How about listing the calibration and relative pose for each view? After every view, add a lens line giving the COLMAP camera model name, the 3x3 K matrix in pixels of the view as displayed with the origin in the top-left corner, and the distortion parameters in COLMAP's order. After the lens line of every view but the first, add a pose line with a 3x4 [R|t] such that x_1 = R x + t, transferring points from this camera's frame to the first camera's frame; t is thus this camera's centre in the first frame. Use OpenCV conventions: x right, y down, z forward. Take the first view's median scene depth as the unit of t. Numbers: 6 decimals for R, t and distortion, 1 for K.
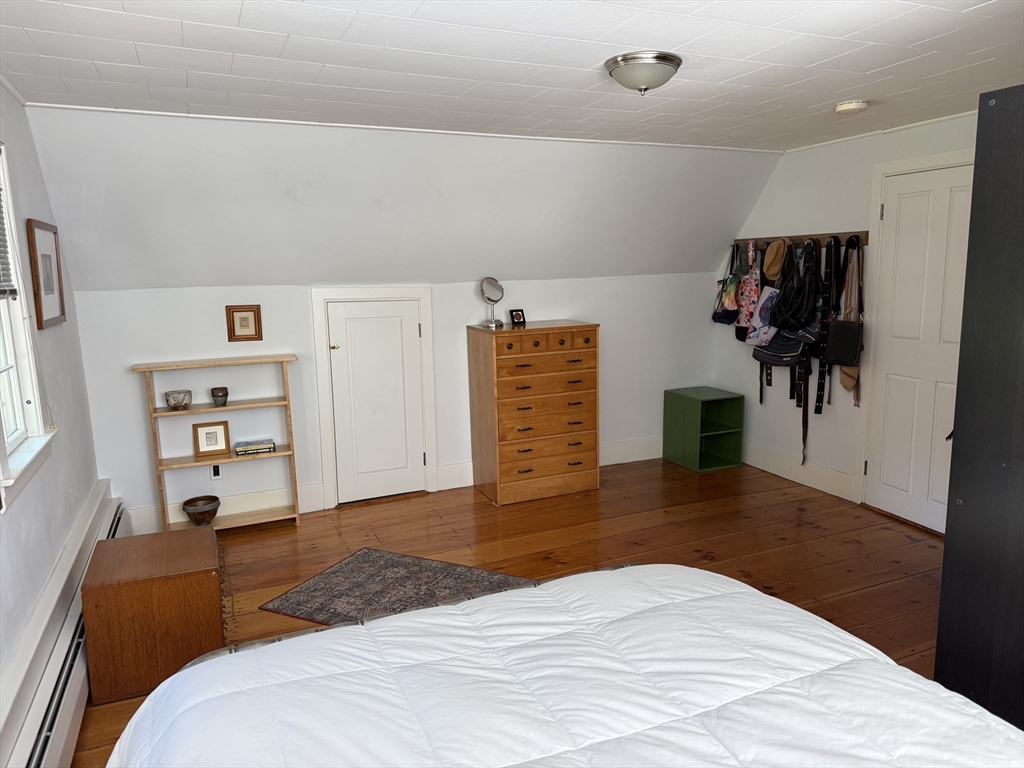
lens RADIAL K [[703.9, 0, 528.7], [0, 703.9, 378.8], [0, 0, 1]] dist [0.094493, -0.123536]
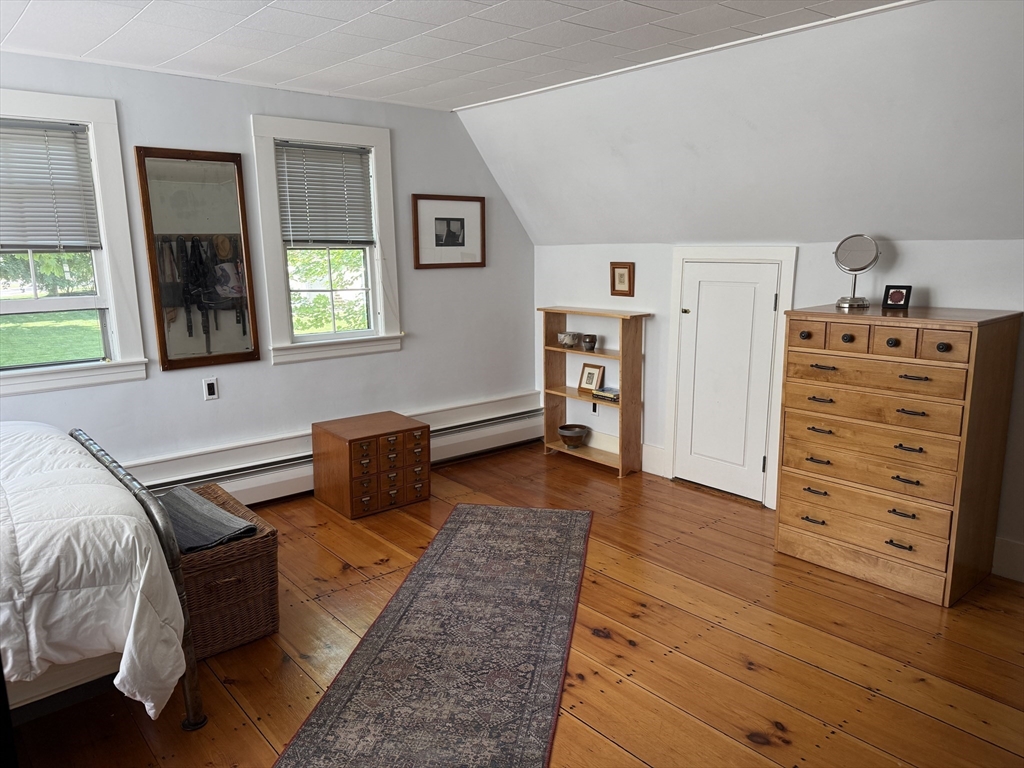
lens RADIAL K [[718.7, 0, 516.2], [0, 718.7, 388.5], [0, 0, 1]] dist [0.097751, -0.109117]
pose [[0.270545, 0.205523, -0.940514, 0.606090], [-0.144044, 0.974591, 0.171534, -0.080674], [0.951870, 0.089067, 0.293275, 0.544614]]
